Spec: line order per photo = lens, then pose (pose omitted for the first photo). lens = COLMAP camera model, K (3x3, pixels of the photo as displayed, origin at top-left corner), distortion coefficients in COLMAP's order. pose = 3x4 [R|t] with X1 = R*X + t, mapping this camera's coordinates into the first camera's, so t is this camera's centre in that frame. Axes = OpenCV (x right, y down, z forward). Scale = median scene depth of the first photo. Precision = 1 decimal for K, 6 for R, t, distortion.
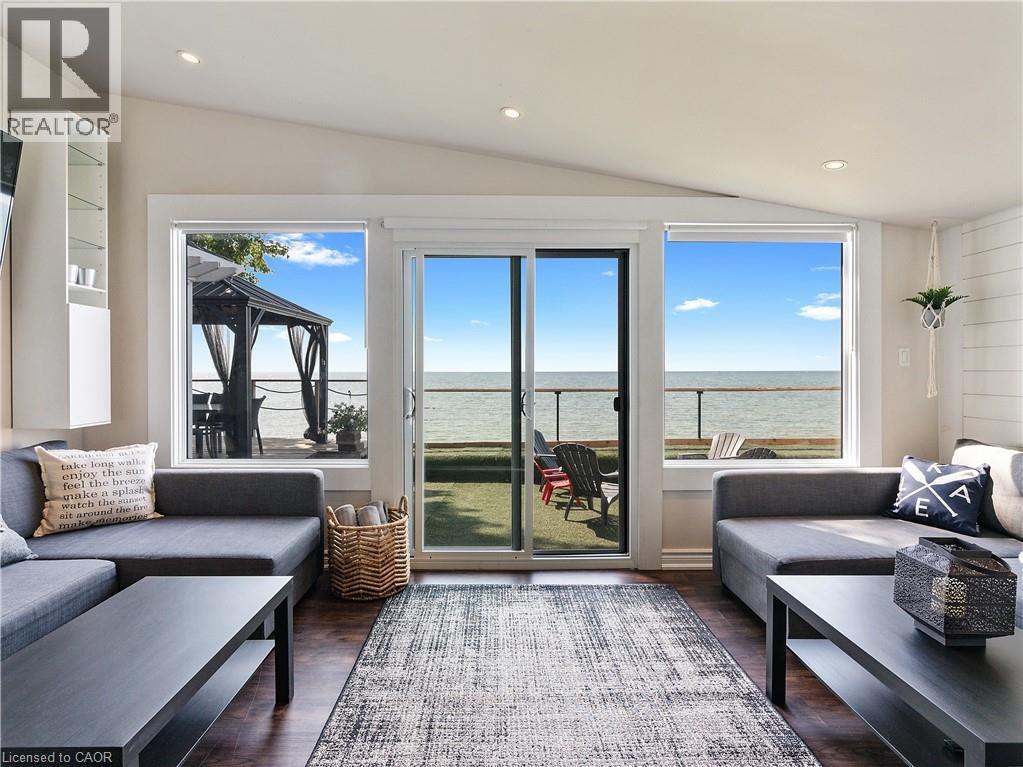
lens RADIAL K [[537.0, 0, 502.8], [0, 537.0, 375.9], [0, 0, 1]] dist [-0.008796, 0.000175]
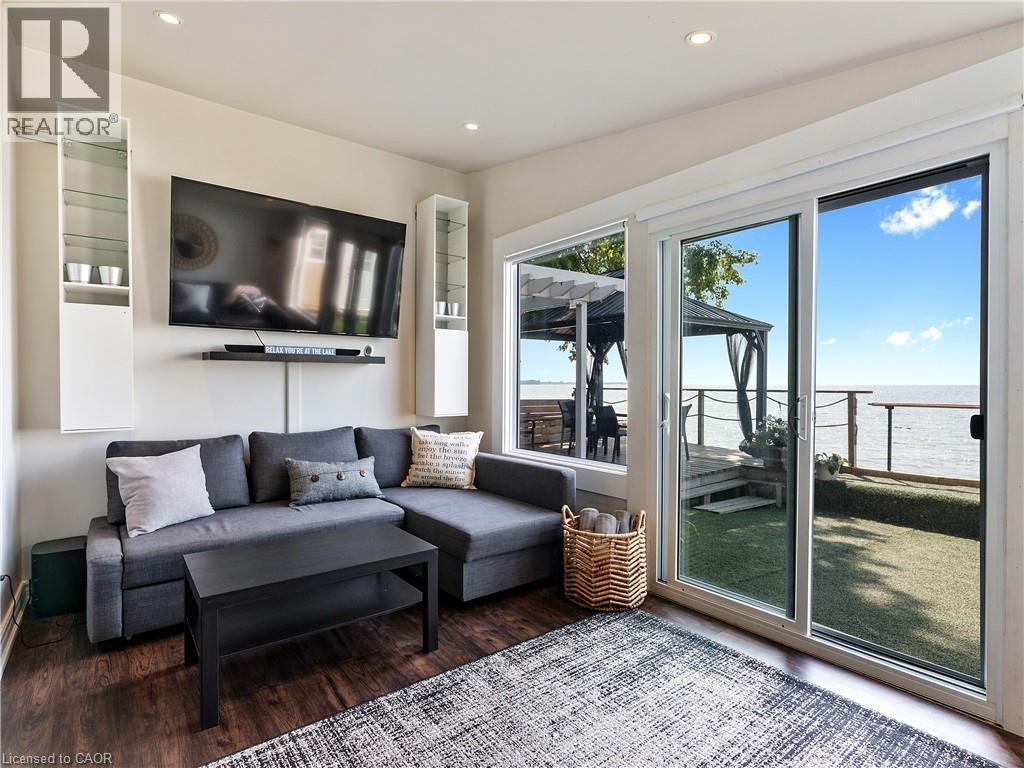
lens RADIAL K [[531.5, 0, 508.3], [0, 531.5, 386.2], [0, 0, 1]] dist [-0.022130, 0.011817]
pose [[0.595710, 0.005407, -0.803181, 0.442927], [-0.008717, 0.999962, 0.000266, 0.015060], [0.803152, 0.006843, 0.595734, 0.308661]]
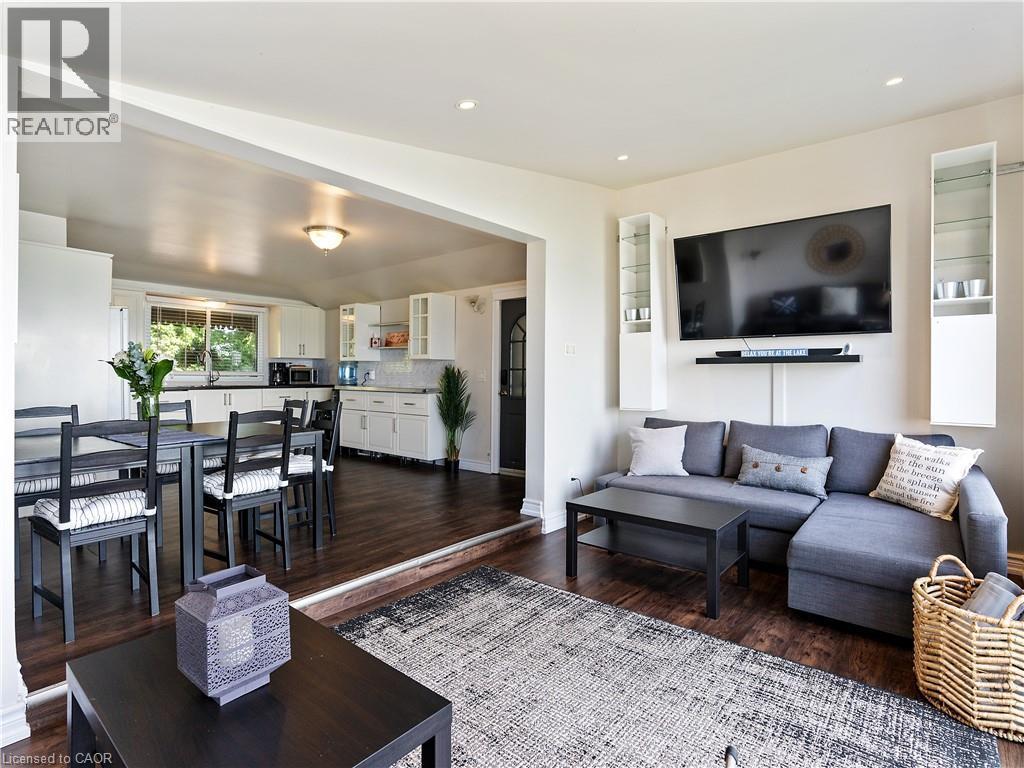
lens RADIAL K [[517.4, 0, 515.3], [0, 517.4, 373.5], [0, 0, 1]] dist [-0.001338, 0.000284]
pose [[-0.647503, 0.000631, -0.762063, 0.646373], [-0.006776, 0.999955, 0.006585, -0.014090], [0.762033, 0.009428, -0.647470, 1.029043]]
